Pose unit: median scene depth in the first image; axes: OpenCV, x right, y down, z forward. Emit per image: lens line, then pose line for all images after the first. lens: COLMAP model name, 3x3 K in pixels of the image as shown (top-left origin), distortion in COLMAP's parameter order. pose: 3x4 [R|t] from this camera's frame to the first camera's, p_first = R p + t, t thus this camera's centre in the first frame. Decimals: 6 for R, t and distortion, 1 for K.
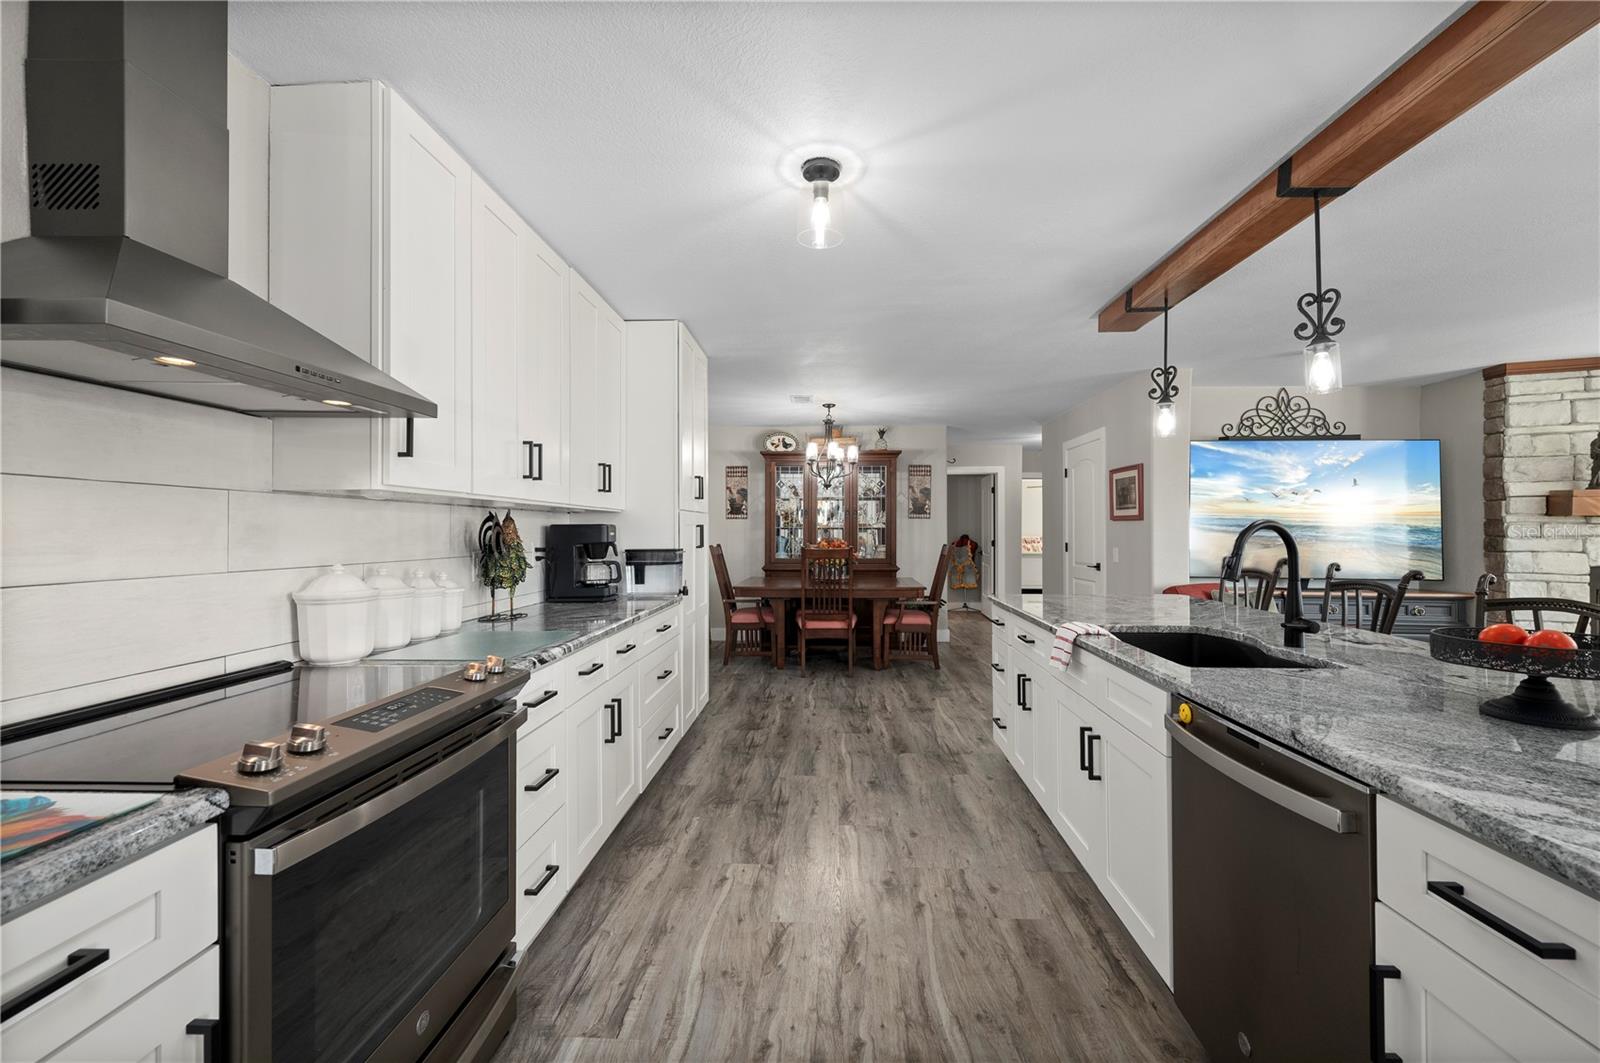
lens RADIAL K [[643.3, 0, 801.4], [0, 643.3, 529.0], [0, 0, 1]] dist [-0.001031, -0.000178]
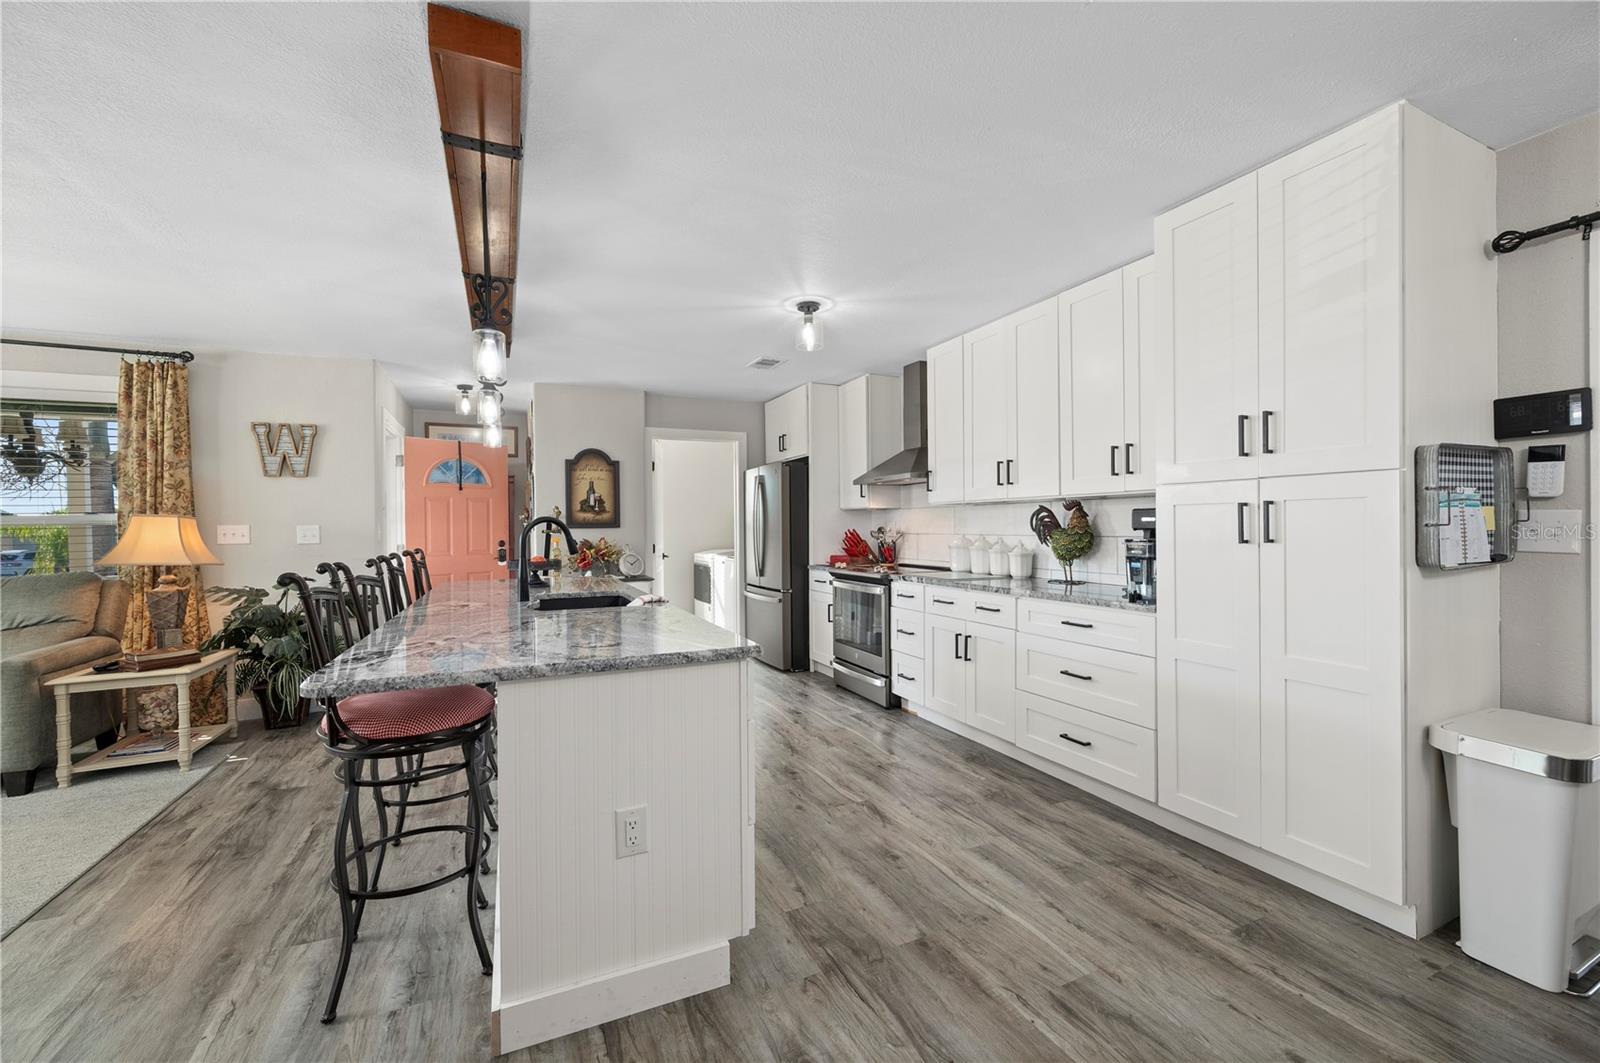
lens RADIAL K [[643.3, 0, 801.4], [0, 643.3, 529.0], [0, 0, 1]] dist [-0.001031, -0.000178]
pose [[-0.884184, 0.013406, -0.466947, 0.404579], [0.013829, 0.999901, 0.002520, 0.009083], [0.466934, -0.004229, -0.884282, 1.190407]]
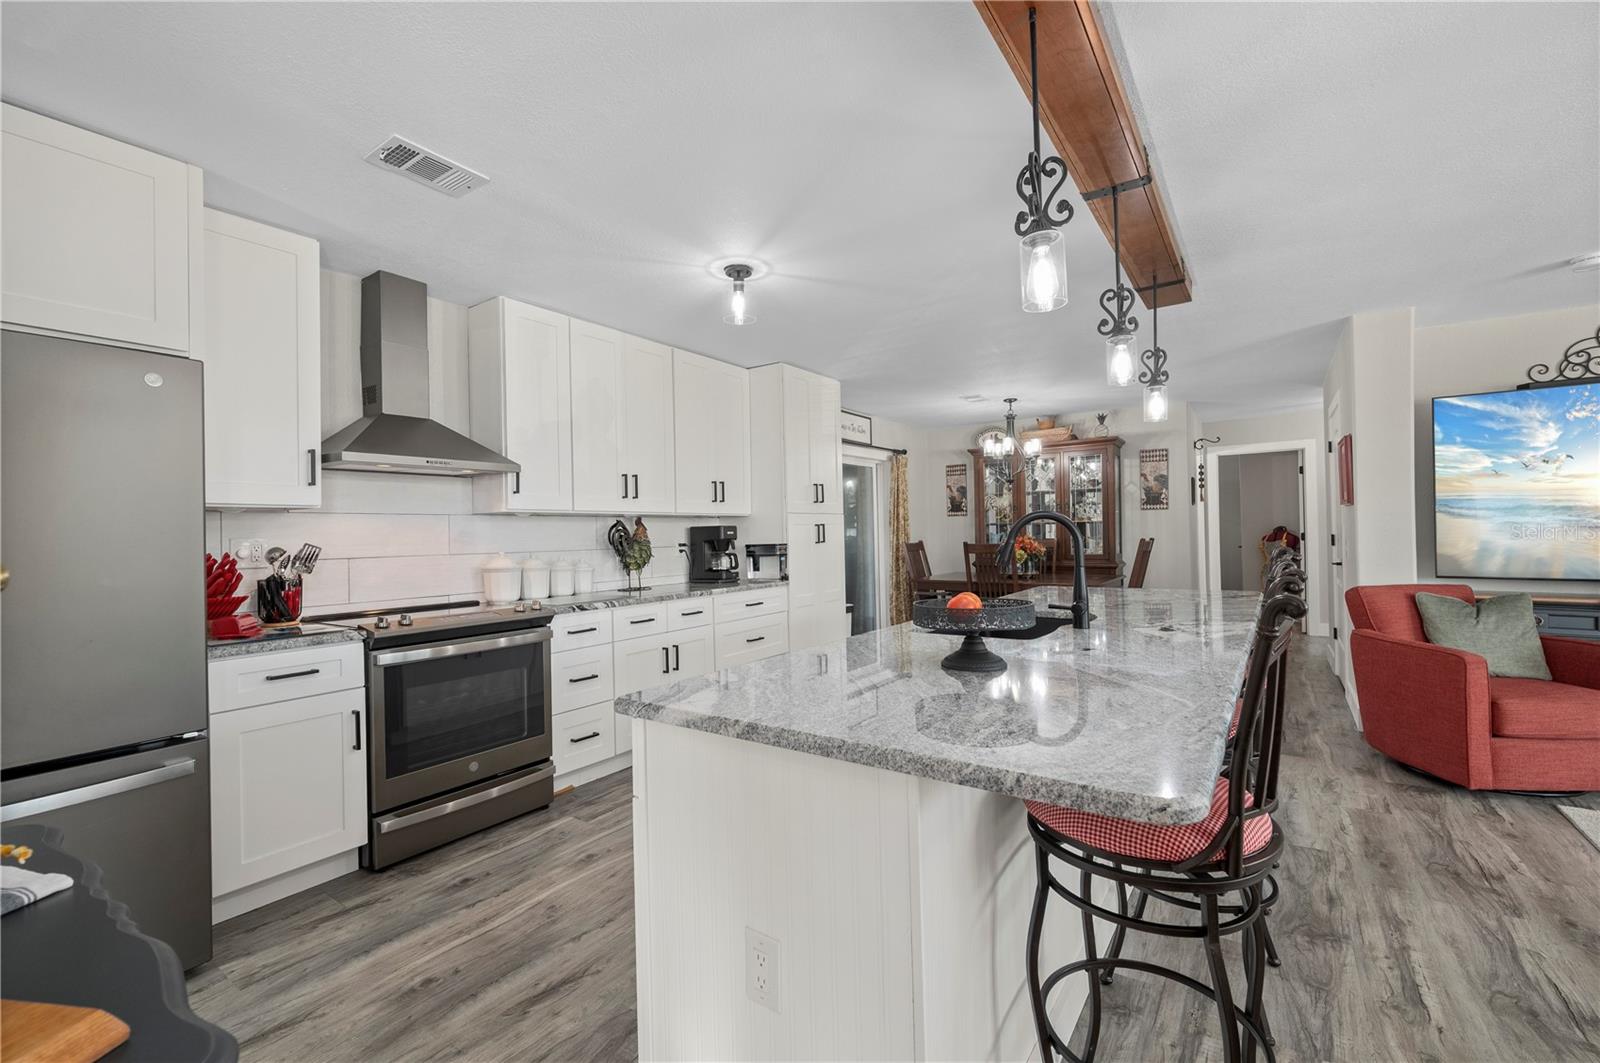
lens RADIAL K [[675.3, 0, 800.0], [0, 675.3, 531.5], [0, 0, 1]] dist [-0.002231, 0.000066]
pose [[0.850127, -0.018255, -0.526262, 0.436084], [0.021551, 0.999768, 0.000133, 0.005853], [0.526137, -0.011455, 0.850323, -0.090265]]
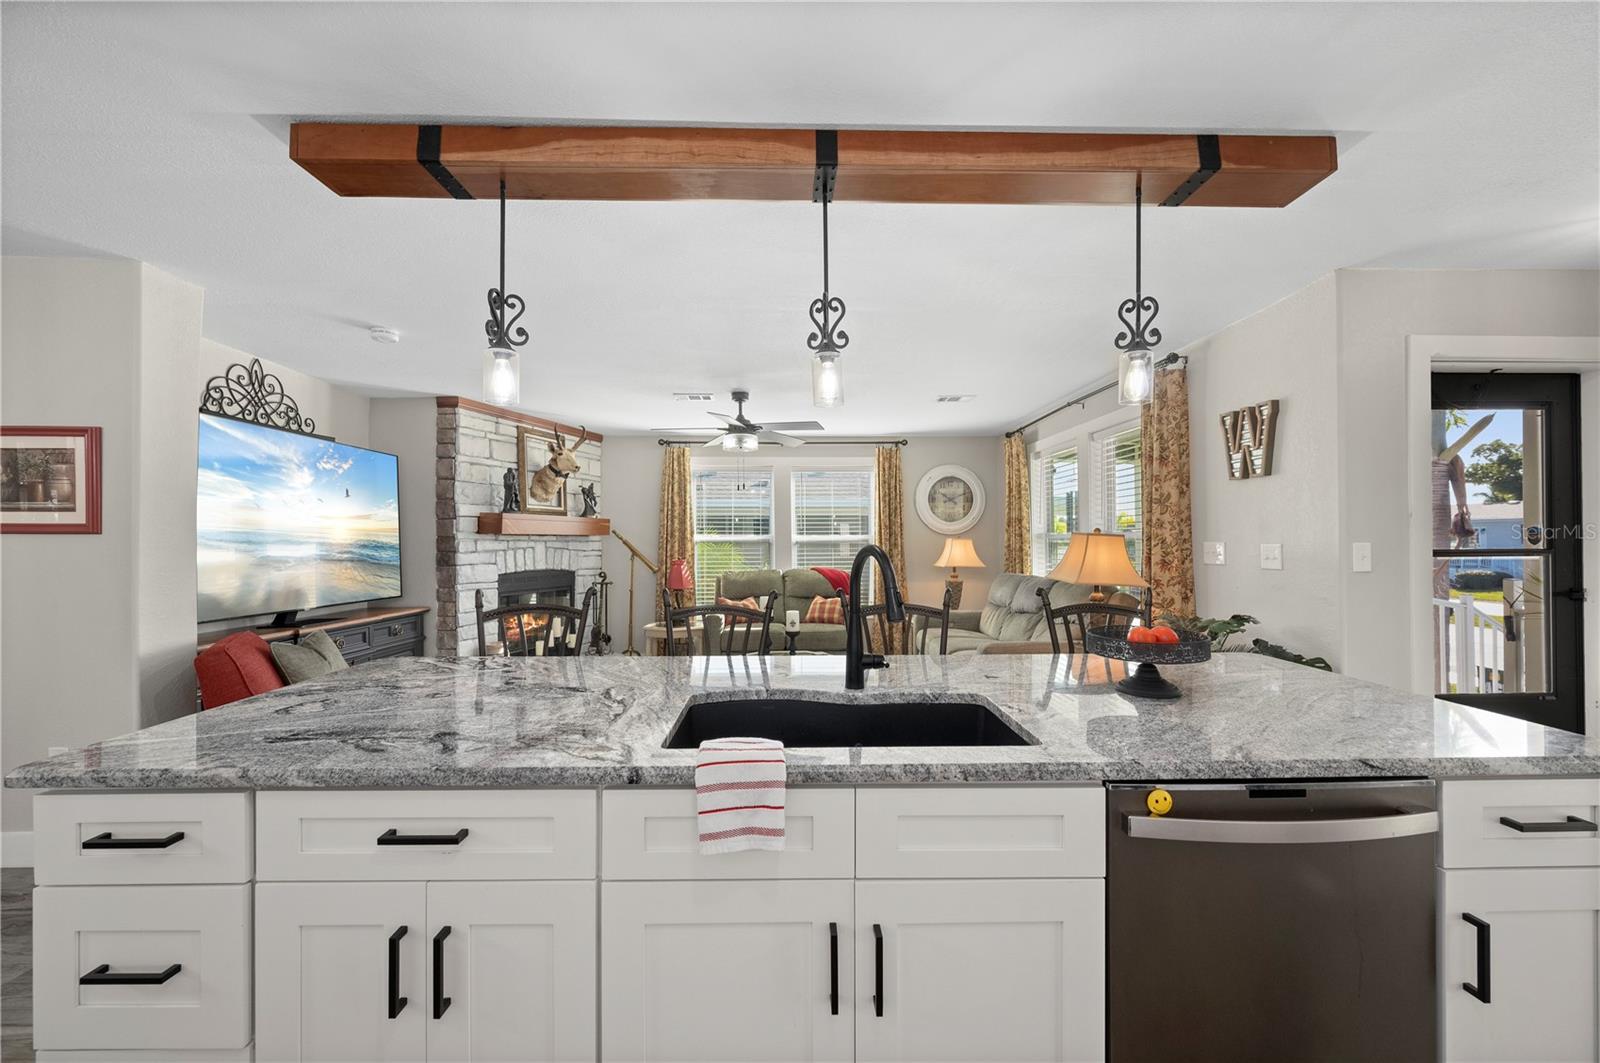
lens RADIAL K [[631.5, 0, 801.6], [0, 631.5, 536.2], [0, 0, 1]] dist [-0.001986, -0.000001]
pose [[-0.079073, 0.006159, 0.996850, -0.042276], [0.000501, 0.999981, -0.006139, -0.008977], [-0.996869, 0.000014, -0.079074, 0.518177]]
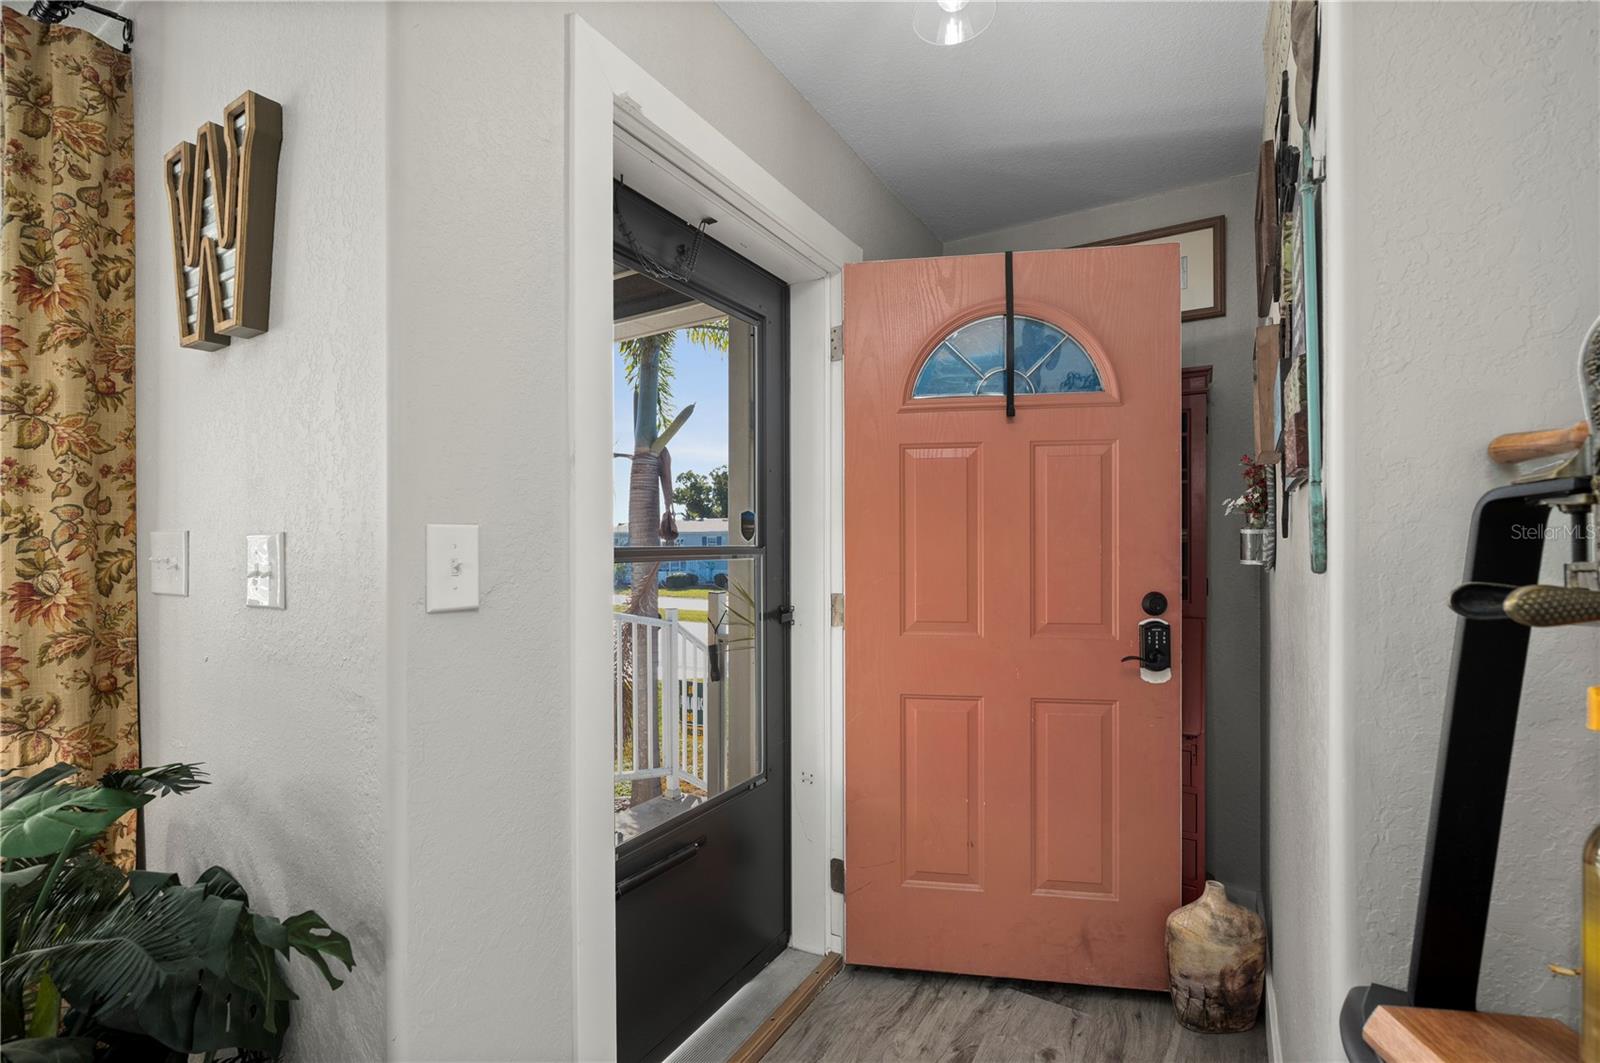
lens RADIAL K [[690.9, 0, 800.3], [0, 690.9, 543.3], [0, 0, 1]] dist [-0.000003, -0.000004]
pose [[-0.879001, 0.004490, 0.476798, 0.314104], [0.001088, 0.999972, -0.007411, 0.001746], [-0.476818, -0.005995, -0.878982, 0.075040]]
